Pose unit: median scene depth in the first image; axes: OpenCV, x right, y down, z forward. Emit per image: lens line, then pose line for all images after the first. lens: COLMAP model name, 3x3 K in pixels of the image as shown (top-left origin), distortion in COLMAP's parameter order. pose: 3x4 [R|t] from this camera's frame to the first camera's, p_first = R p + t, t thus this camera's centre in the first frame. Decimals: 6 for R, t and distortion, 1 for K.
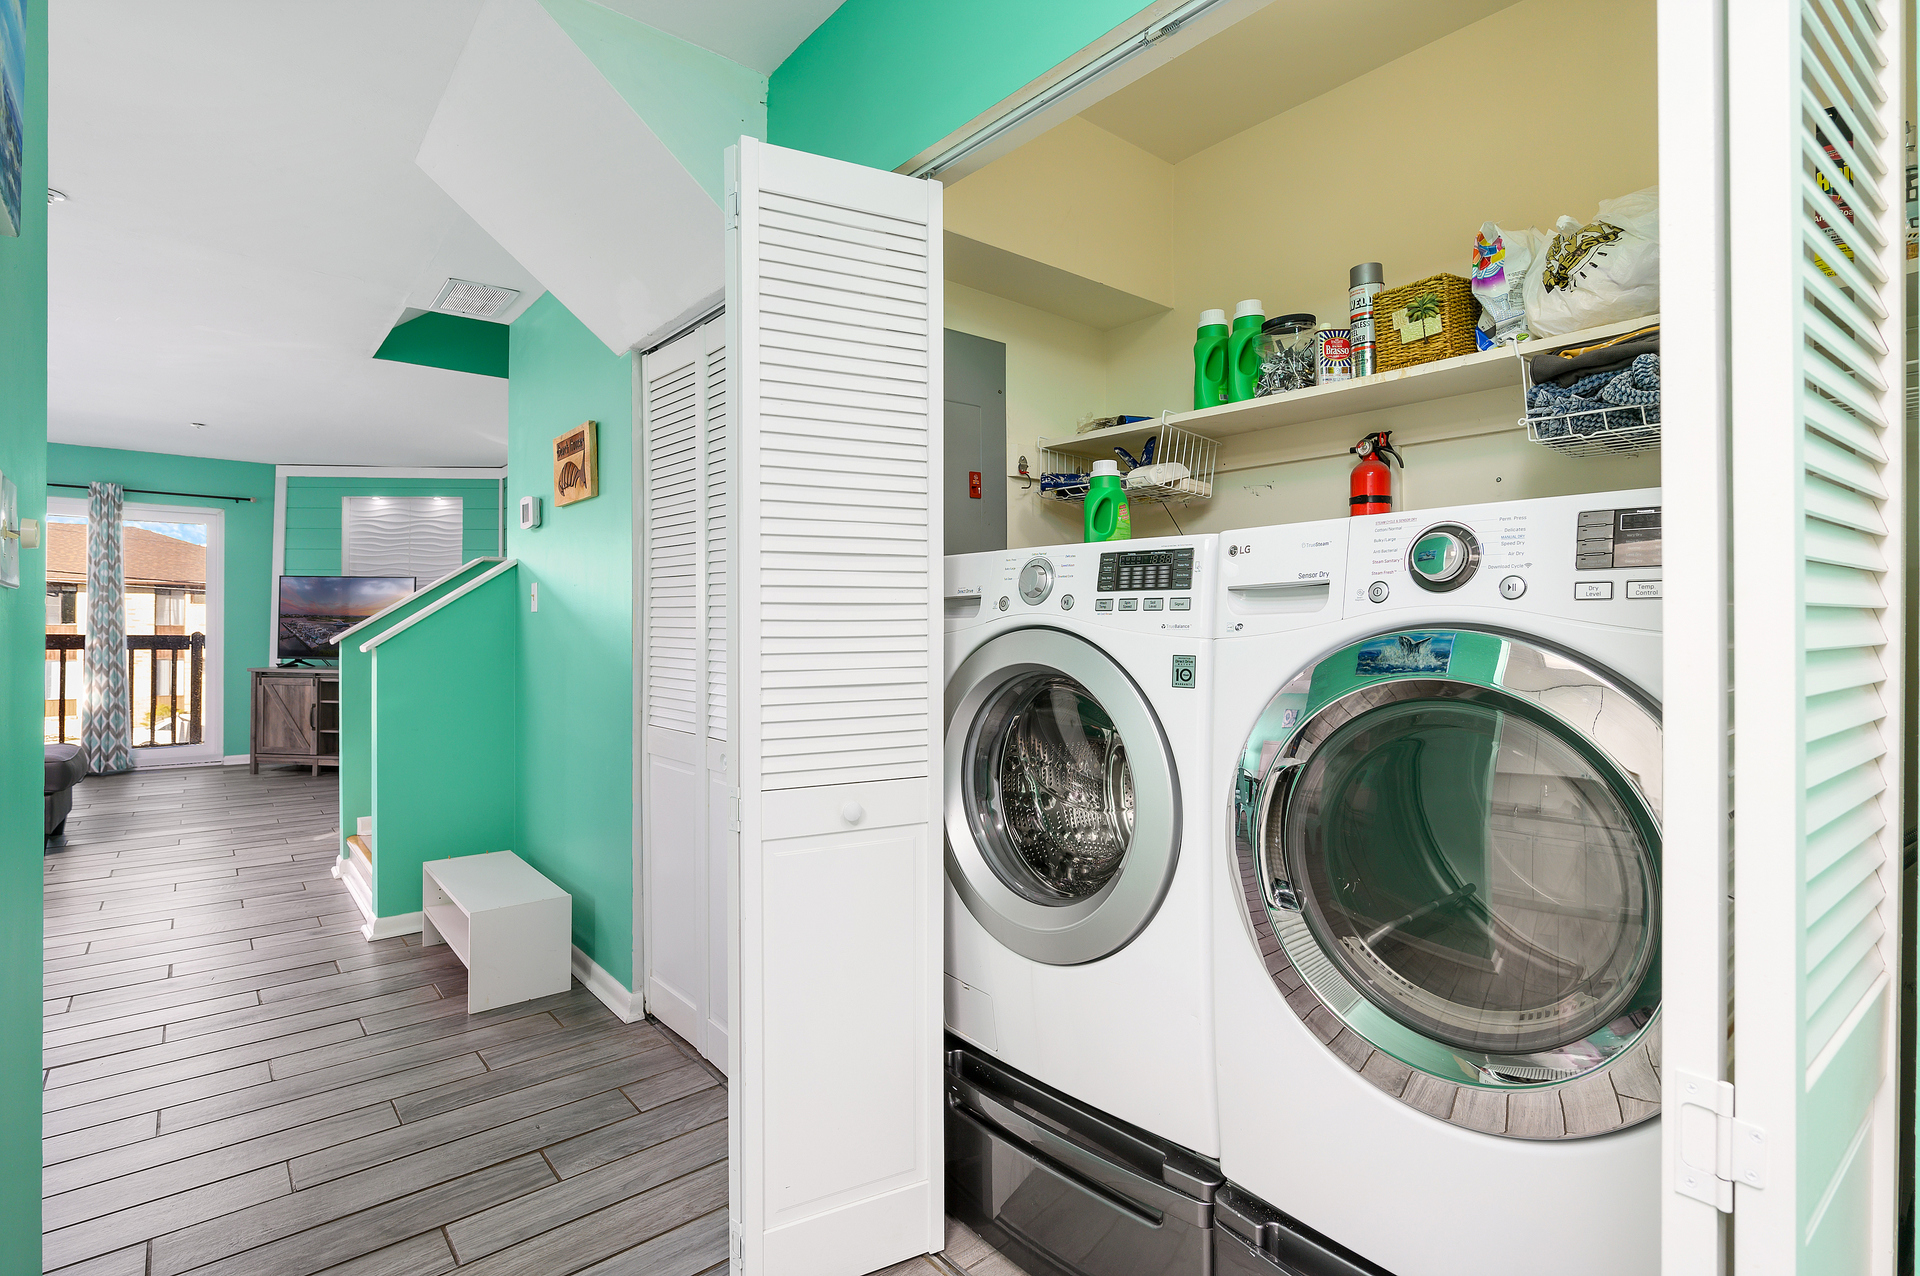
lens RADIAL K [[907.7, 0, 963.2], [0, 907.7, 620.9], [0, 0, 1]] dist [-0.004252, -0.001246]
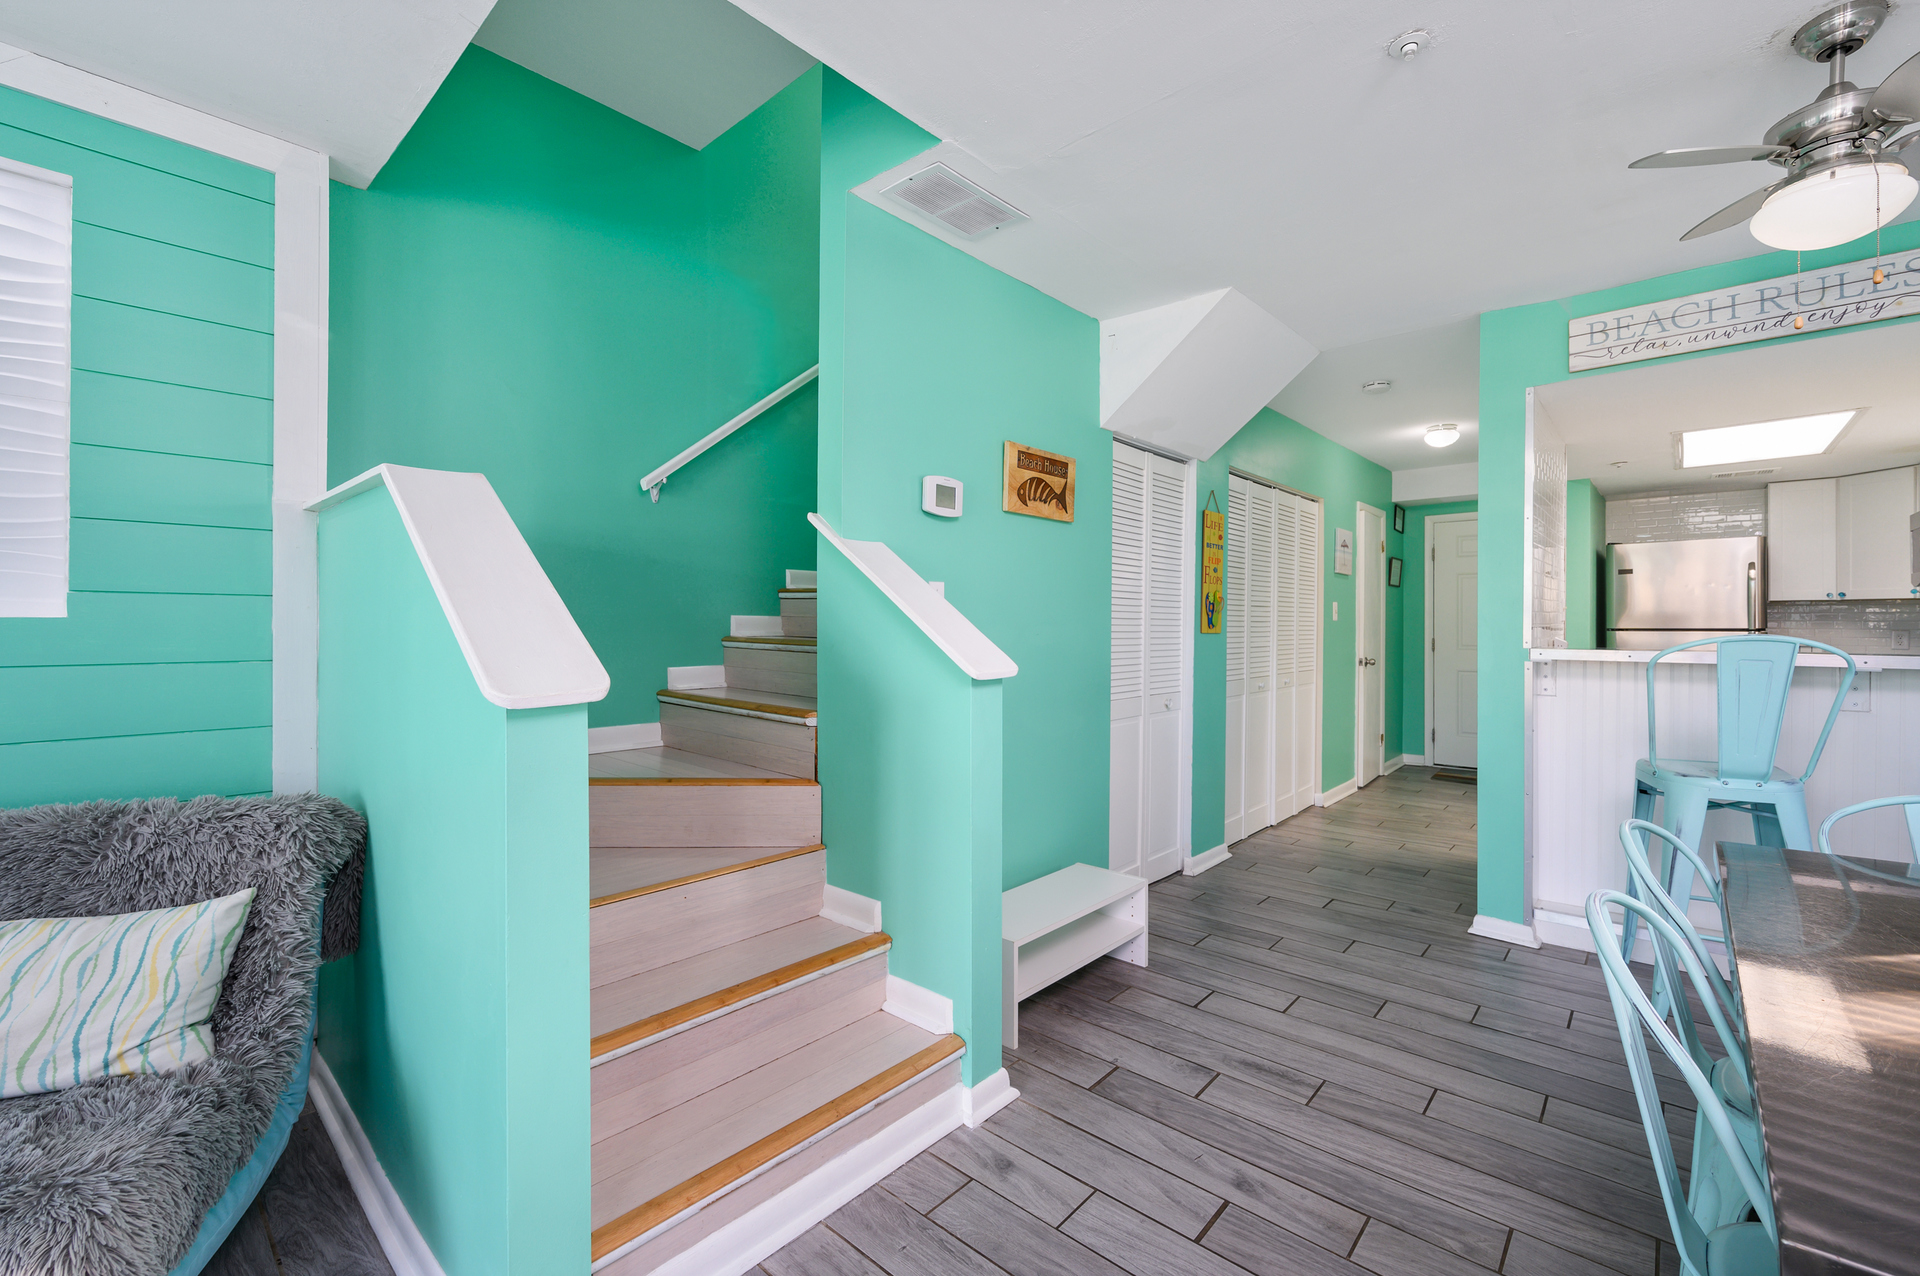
lens RADIAL K [[804.5, 0, 968.2], [0, 804.5, 624.1], [0, 0, 1]] dist [-0.002202, -0.000025]
pose [[-0.141132, -0.005580, 0.989975, -2.348319], [-0.007492, 0.999961, 0.004568, -0.013721], [-0.989962, -0.006773, -0.141169, 2.108313]]
